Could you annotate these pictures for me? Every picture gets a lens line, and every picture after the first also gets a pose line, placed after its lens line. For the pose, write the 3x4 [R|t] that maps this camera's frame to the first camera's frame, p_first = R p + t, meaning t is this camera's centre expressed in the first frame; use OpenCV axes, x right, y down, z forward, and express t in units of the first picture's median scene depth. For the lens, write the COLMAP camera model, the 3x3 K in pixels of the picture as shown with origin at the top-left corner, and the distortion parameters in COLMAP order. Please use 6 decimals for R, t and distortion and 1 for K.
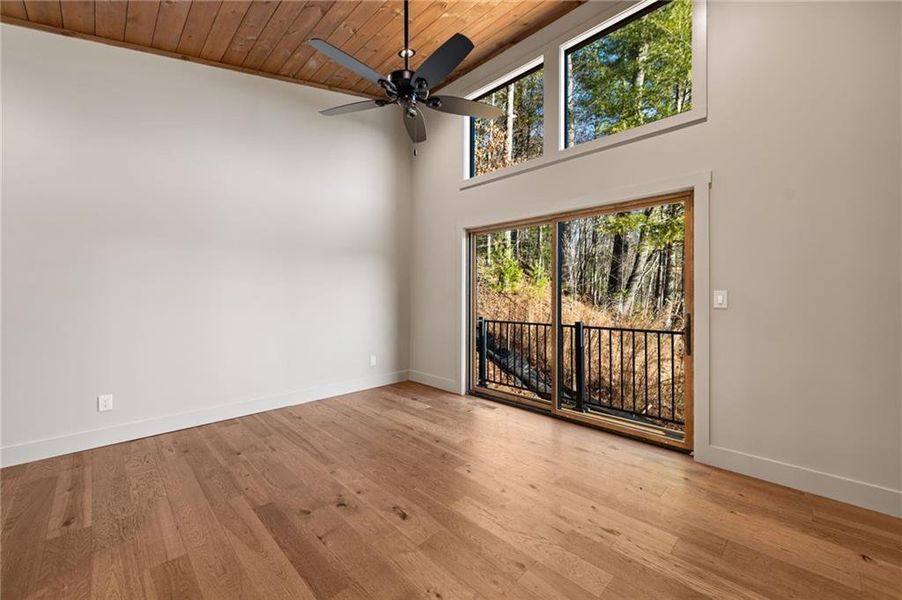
lens RADIAL K [[362.5, 0, 444.7], [0, 362.5, 294.2], [0, 0, 1]] dist [0.014937, 0.000026]
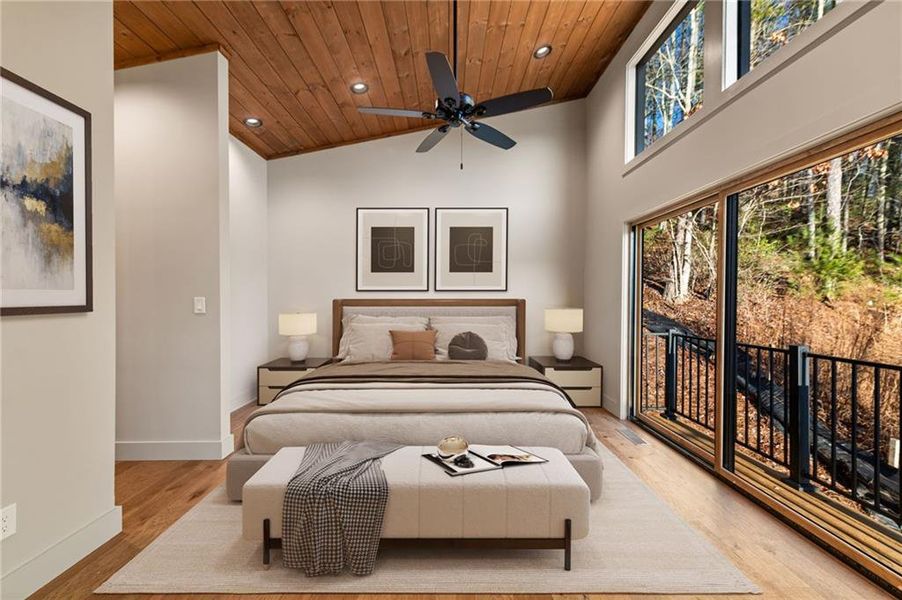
lens RADIAL K [[355.6, 0, 452.6], [0, 355.6, 304.6], [0, 0, 1]] dist [0.019939, -0.006880]
pose [[0.714048, 0.012849, -0.699978, 0.361859], [-0.003761, 0.999888, 0.014518, -0.001188], [0.700086, -0.007734, 0.714016, 0.133954]]
